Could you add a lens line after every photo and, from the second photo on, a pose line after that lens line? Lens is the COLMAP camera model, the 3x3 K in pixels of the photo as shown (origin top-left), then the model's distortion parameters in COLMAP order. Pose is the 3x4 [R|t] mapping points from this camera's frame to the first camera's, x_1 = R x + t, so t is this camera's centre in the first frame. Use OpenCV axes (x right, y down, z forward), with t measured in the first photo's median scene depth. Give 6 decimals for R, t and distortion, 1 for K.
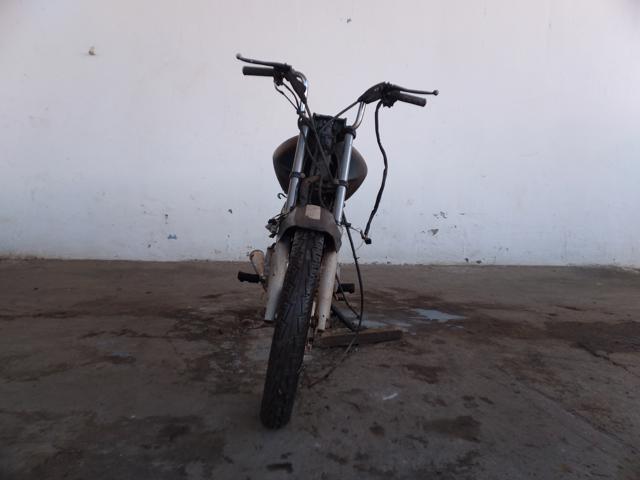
lens RADIAL K [[547.5, 0, 318.2], [0, 547.5, 246.9], [0, 0, 1]] dist [0.105567, -0.195251]
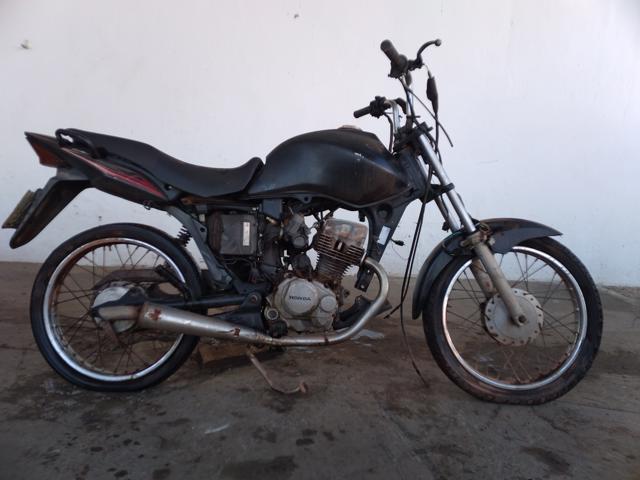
lens RADIAL K [[547.5, 0, 320.7], [0, 547.5, 246.8], [0, 0, 1]] dist [0.105567, -0.195251]
pose [[0.999487, 0.023626, -0.021620, 0.122804], [-0.024006, 0.999559, -0.017478, 0.000766], [0.021197, 0.017988, 0.999613, 0.059576]]
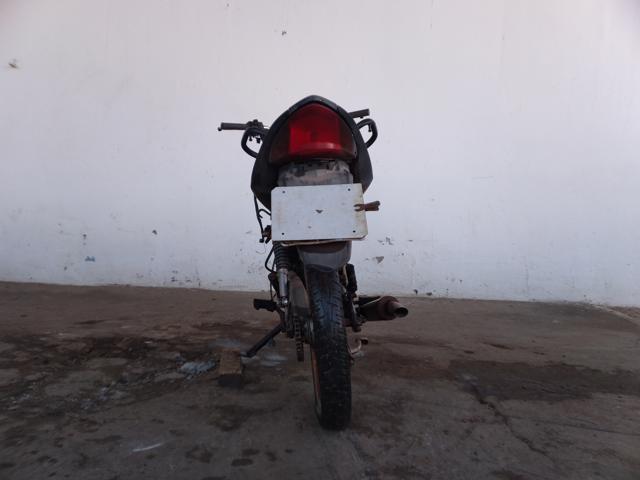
lens RADIAL K [[547.5, 0, 318.0], [0, 547.5, 240.7], [0, 0, 1]] dist [0.105567, -0.195251]
pose [[0.998536, 0.018364, -0.050882, 0.162060], [-0.022435, 0.996491, -0.080642, 0.017711], [0.049223, 0.081666, 0.995444, 0.091762]]
